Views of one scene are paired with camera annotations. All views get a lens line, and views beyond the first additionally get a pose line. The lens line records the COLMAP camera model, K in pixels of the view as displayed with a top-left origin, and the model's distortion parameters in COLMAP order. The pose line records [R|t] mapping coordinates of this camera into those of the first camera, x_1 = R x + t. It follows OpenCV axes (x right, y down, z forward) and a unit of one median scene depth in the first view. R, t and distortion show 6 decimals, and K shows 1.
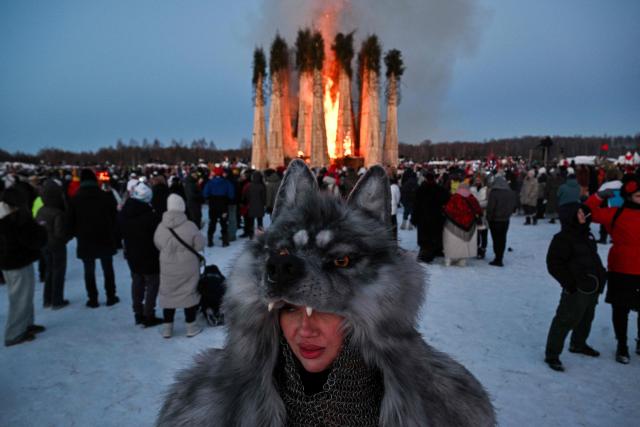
lens RADIAL K [[591.5, 0, 320.0], [0, 591.5, 213.5], [0, 0, 1]] dist [0.019788, 0.004615]
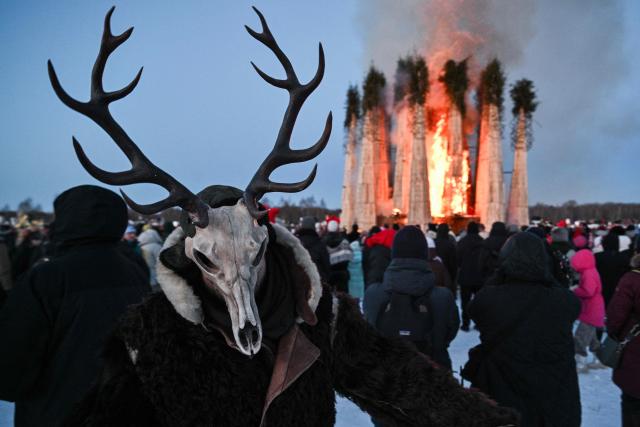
lens RADIAL K [[591.5, 0, 320.0], [0, 591.5, 213.5], [0, 0, 1]] dist [0.019788, 0.004615]
pose [[0.975009, 0.012404, -0.221820, 0.041441], [-0.035372, 0.994371, -0.099871, -0.015498], [0.219333, 0.105222, 0.969960, 0.213480]]
